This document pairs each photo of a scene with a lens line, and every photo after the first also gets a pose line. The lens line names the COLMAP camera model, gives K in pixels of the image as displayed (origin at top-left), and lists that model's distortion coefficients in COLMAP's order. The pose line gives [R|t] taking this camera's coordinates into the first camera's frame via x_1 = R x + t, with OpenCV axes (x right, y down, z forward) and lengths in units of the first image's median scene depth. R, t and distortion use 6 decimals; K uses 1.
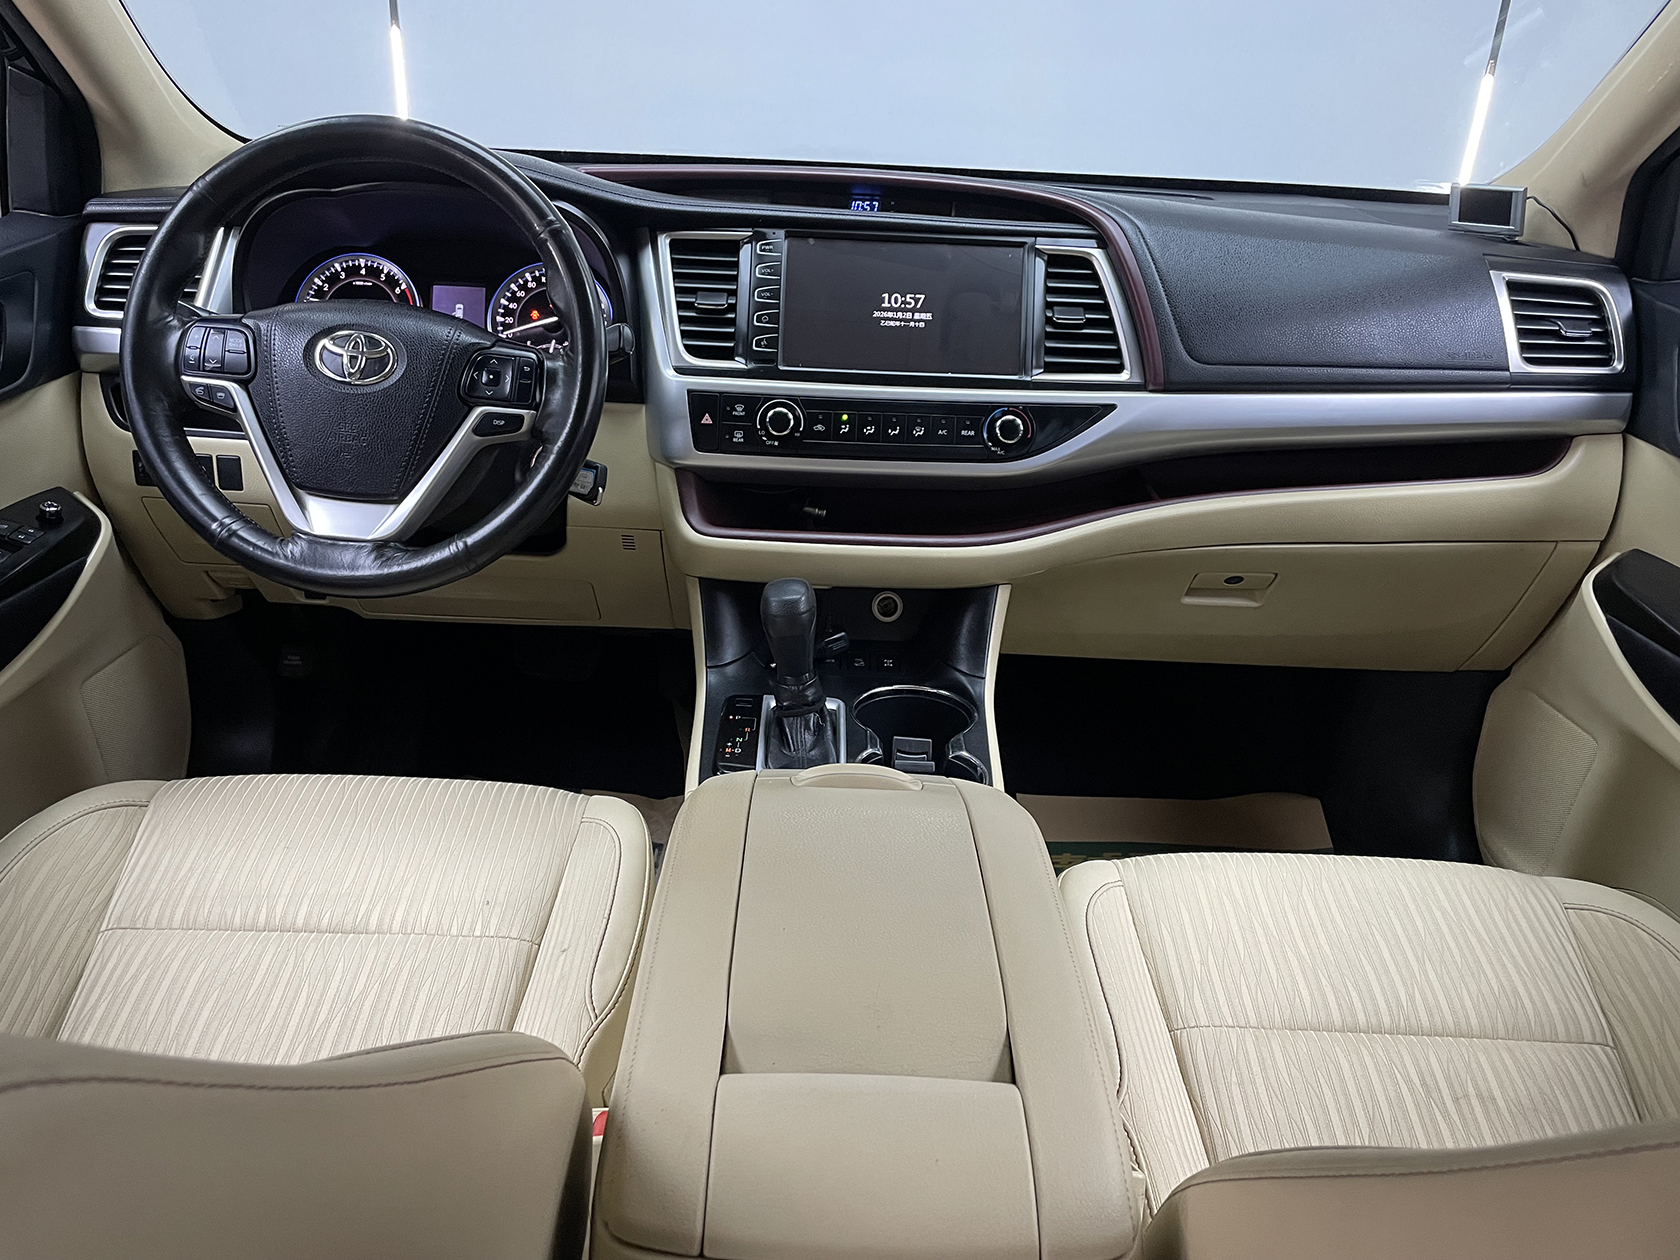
lens RADIAL K [[1276.7, 0, 820.4], [0, 1276.7, 654.2], [0, 0, 1]] dist [0.091834, -0.124753]
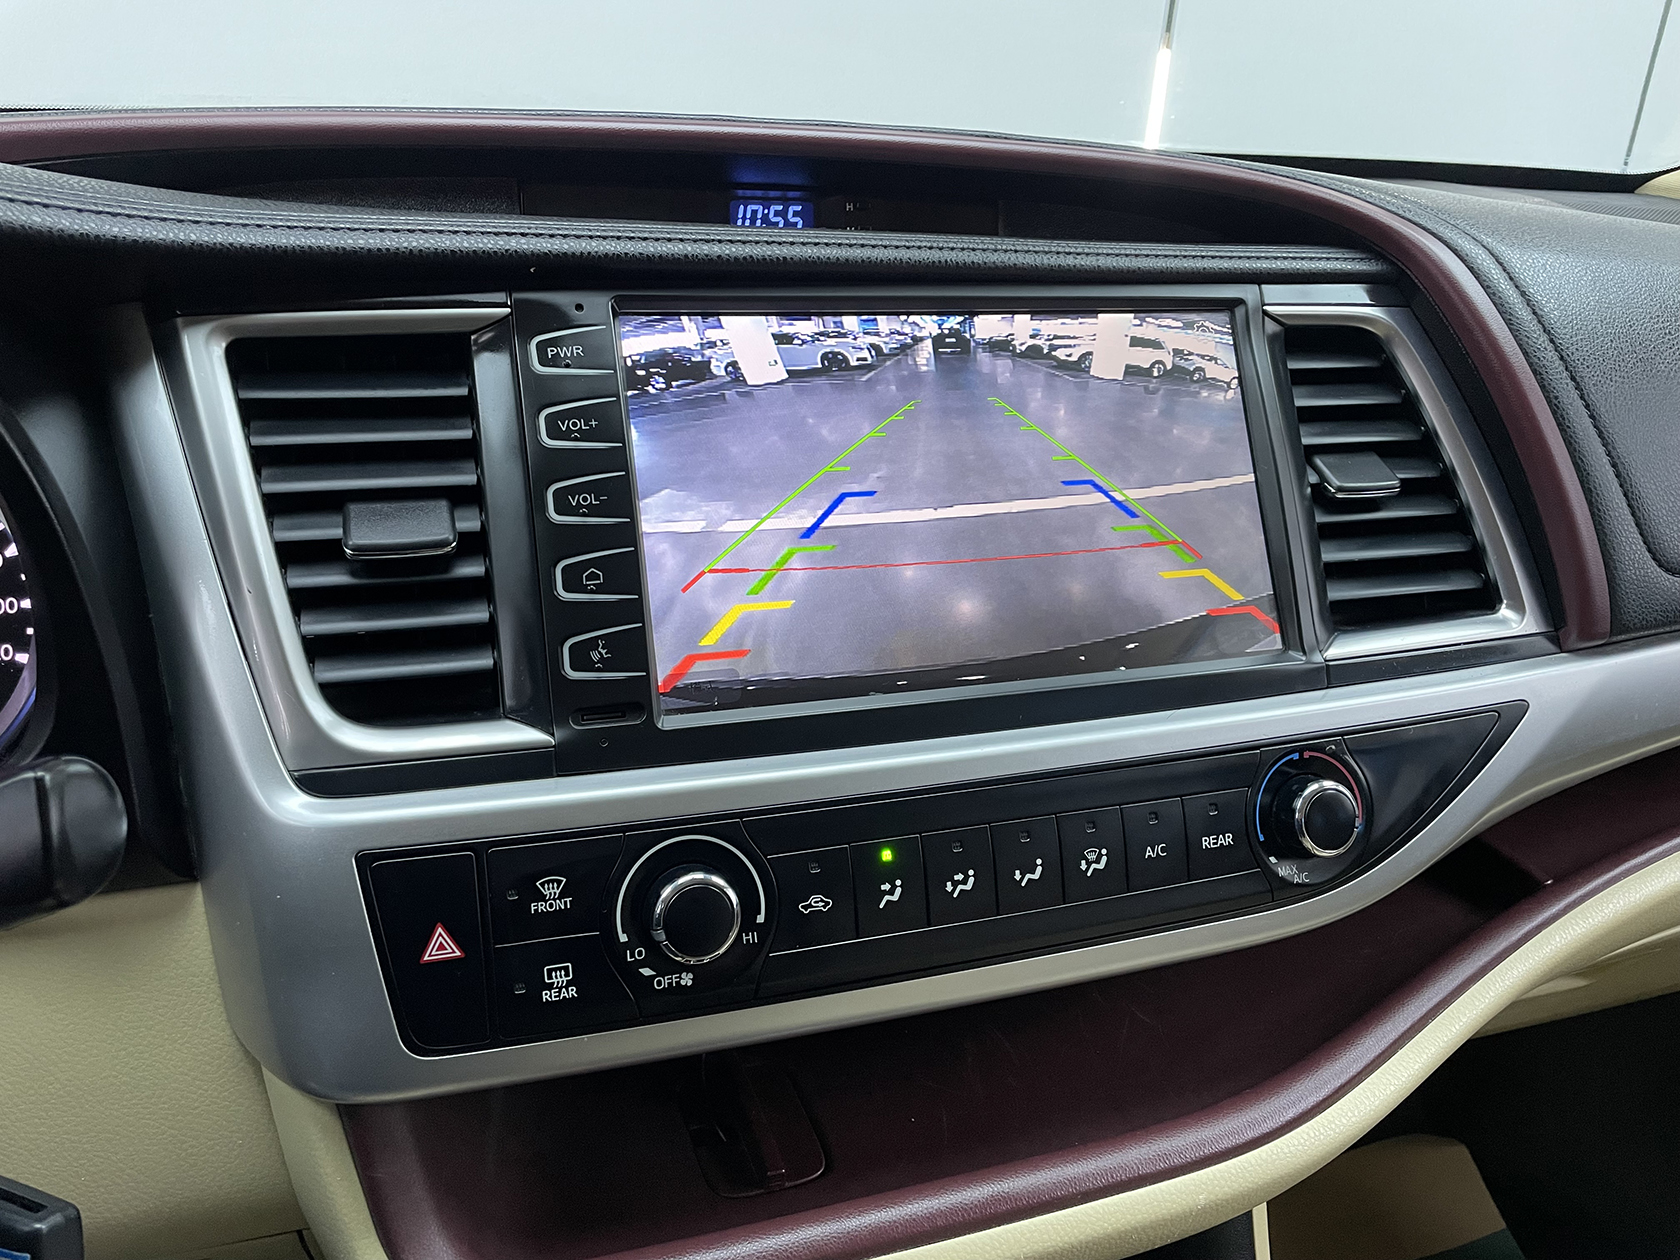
lens RADIAL K [[1276.7, 0, 834.1], [0, 1276.7, 621.6], [0, 0, 1]] dist [0.091834, -0.124753]
pose [[0.945864, -0.119861, 0.301620, -0.082037], [0.127148, 0.991873, -0.004568, -0.238371], [-0.298622, 0.042671, 0.953417, 0.675268]]
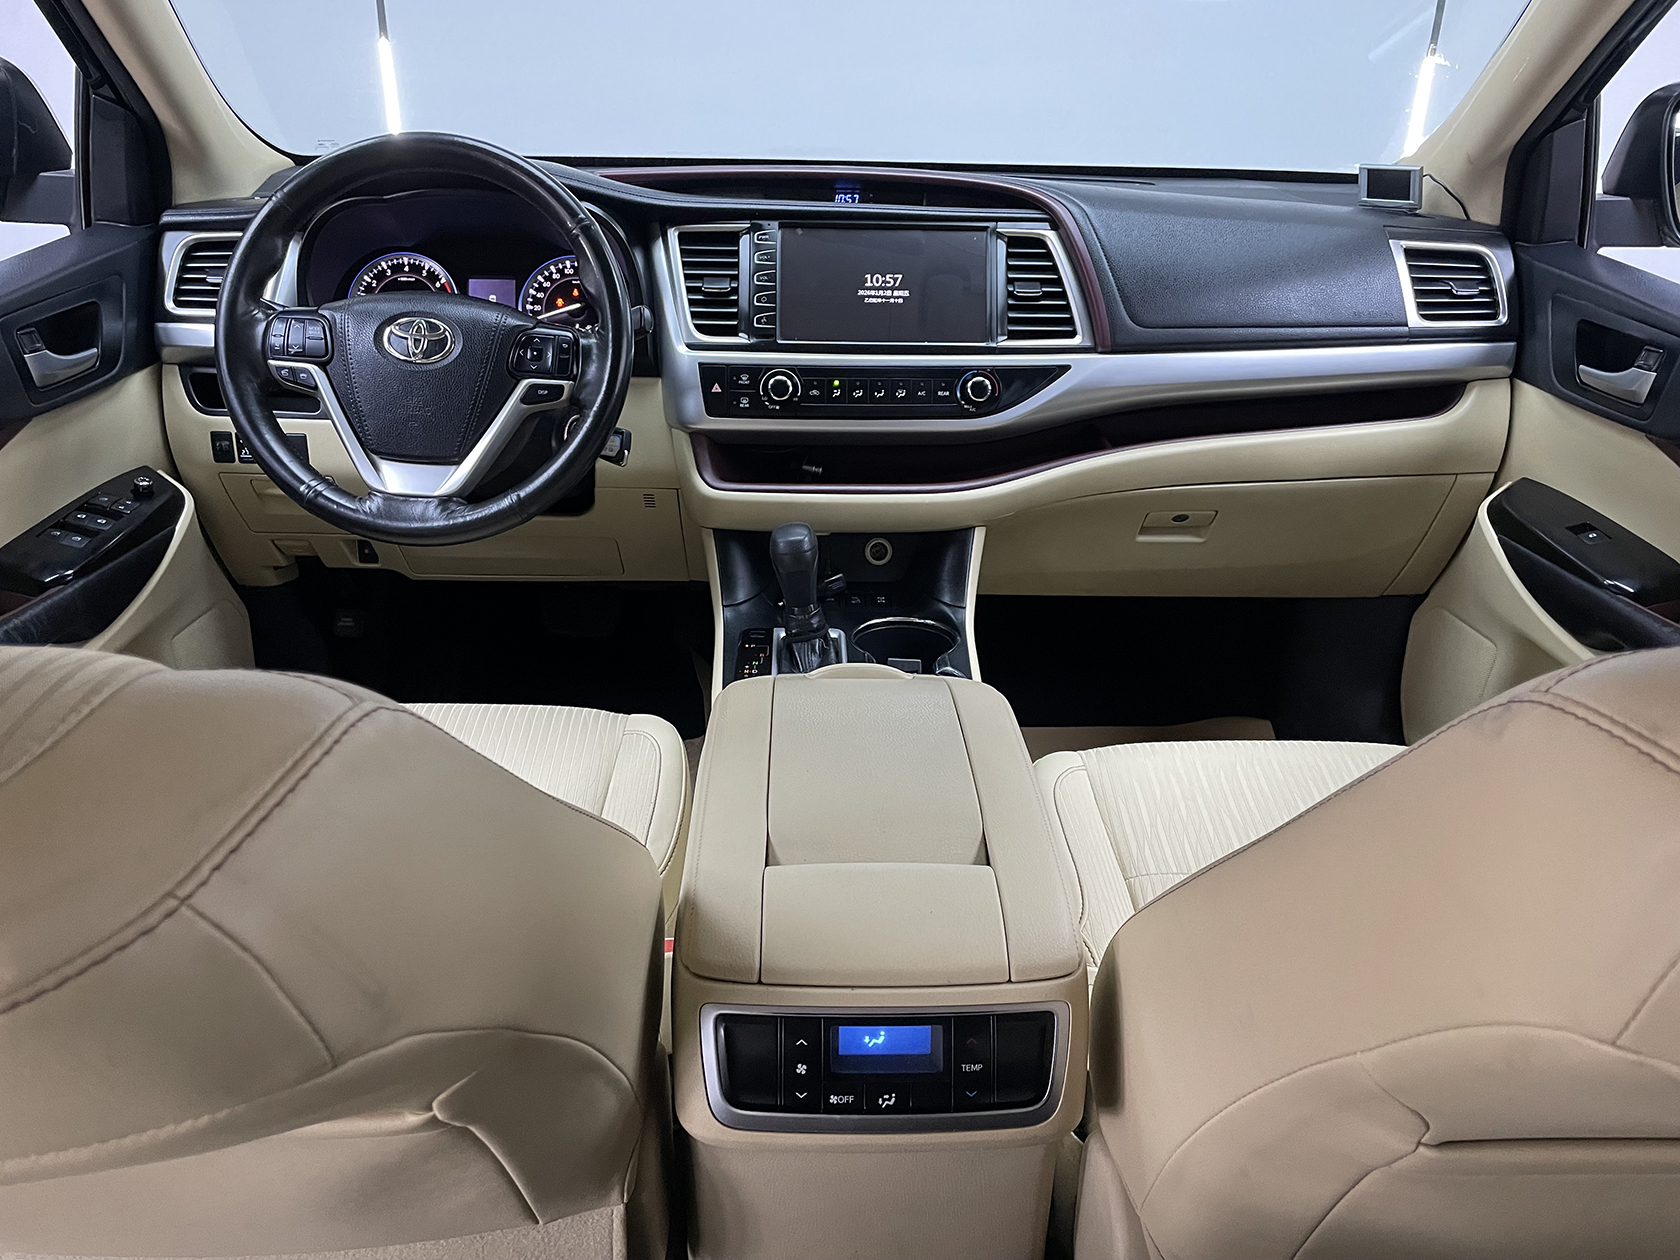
lens RADIAL K [[1276.7, 0, 834.2], [0, 1276.7, 654.0], [0, 0, 1]] dist [0.091834, -0.124753]
pose [[0.999268, -0.033600, 0.018295, -0.011960], [0.033522, 0.999428, 0.004544, 0.051906], [-0.018437, -0.003927, 0.999822, -0.149085]]
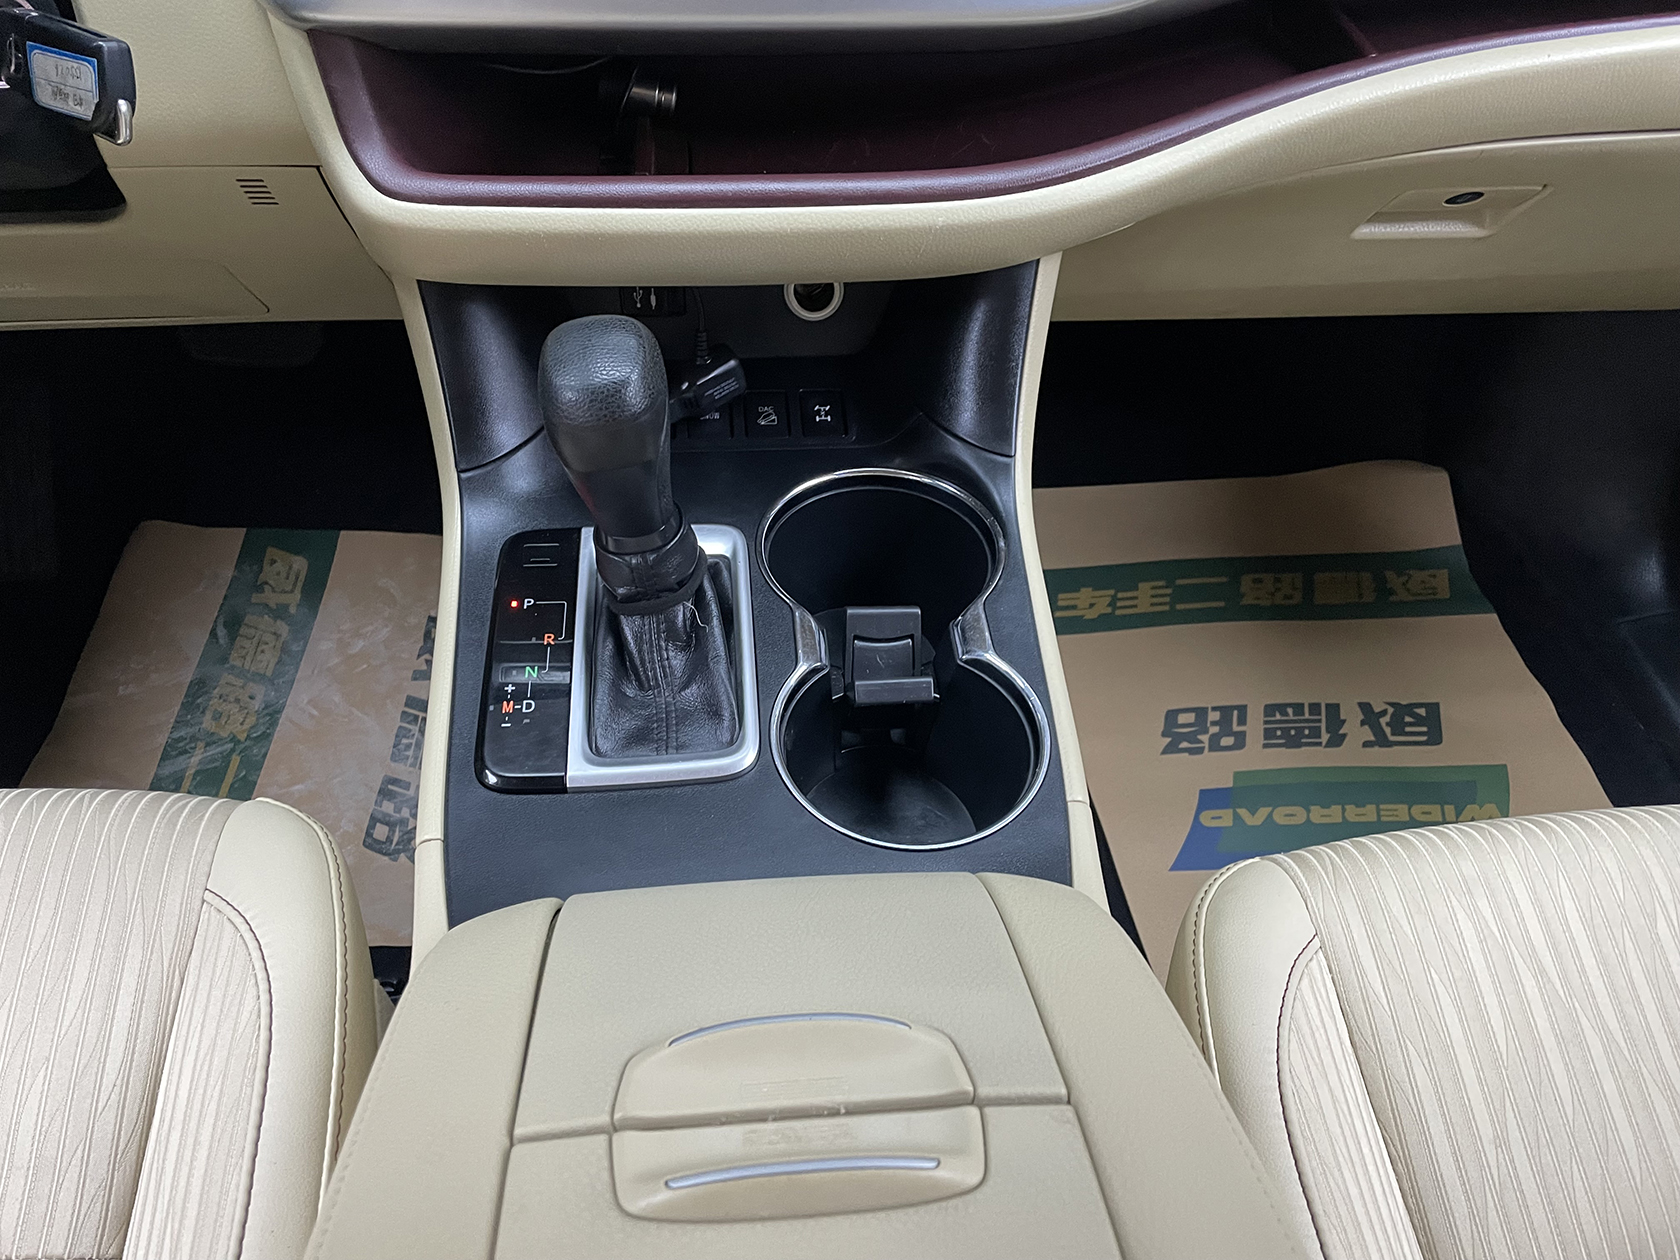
lens RADIAL K [[1276.7, 0, 834.0], [0, 1276.7, 631.8], [0, 0, 1]] dist [0.091834, -0.124753]
pose [[0.995141, -0.074888, 0.063921, 0.018611], [0.044961, 0.923215, 0.381644, -0.117337], [-0.087593, -0.376916, 0.922097, 0.510045]]
